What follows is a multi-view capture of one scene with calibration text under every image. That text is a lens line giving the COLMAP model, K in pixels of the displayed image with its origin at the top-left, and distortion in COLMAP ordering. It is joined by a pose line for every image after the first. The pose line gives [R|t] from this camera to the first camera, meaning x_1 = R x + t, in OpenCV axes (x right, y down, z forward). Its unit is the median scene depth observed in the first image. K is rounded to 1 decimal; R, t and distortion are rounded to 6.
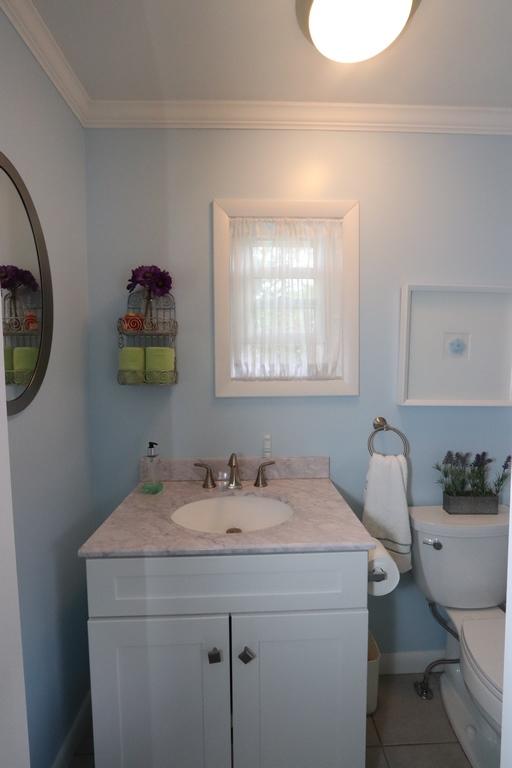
lens RADIAL K [[351.1, 0, 256.0], [0, 351.1, 384.0], [0, 0, 1]] dist [-0.015213, 0.000029]
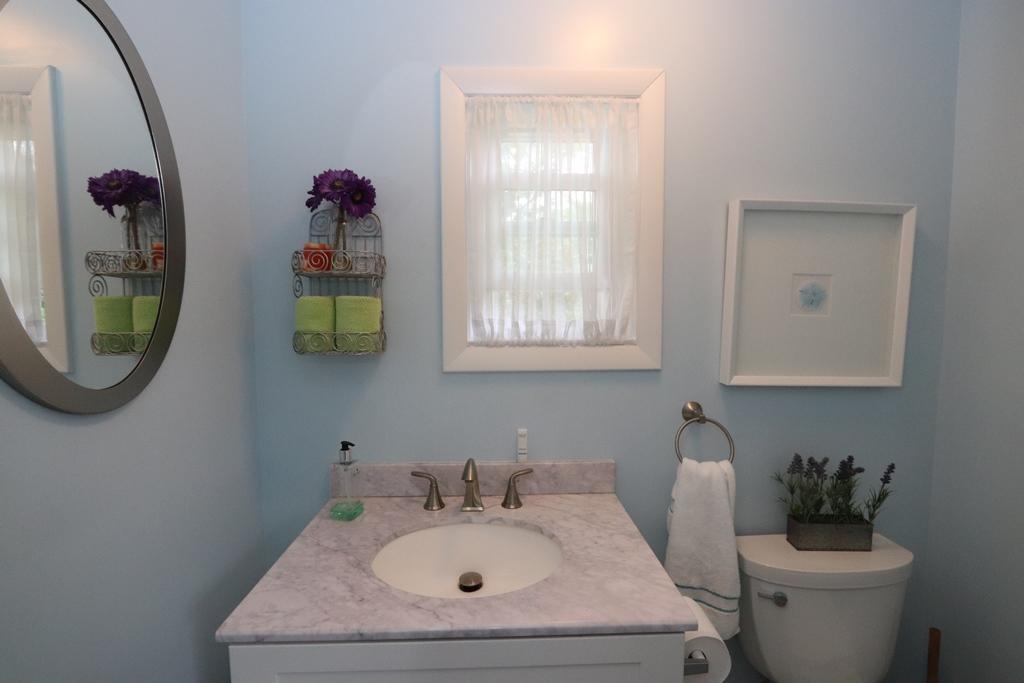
lens RADIAL K [[468.1, 0, 504.4], [0, 468.1, 345.5], [0, 0, 1]] dist [-0.015213, 0.000029]
pose [[0.999986, 0.003101, -0.004295, 0.002121], [-0.003005, 0.999748, 0.022250, -0.032348], [0.004363, -0.022236, 0.999743, 0.127183]]
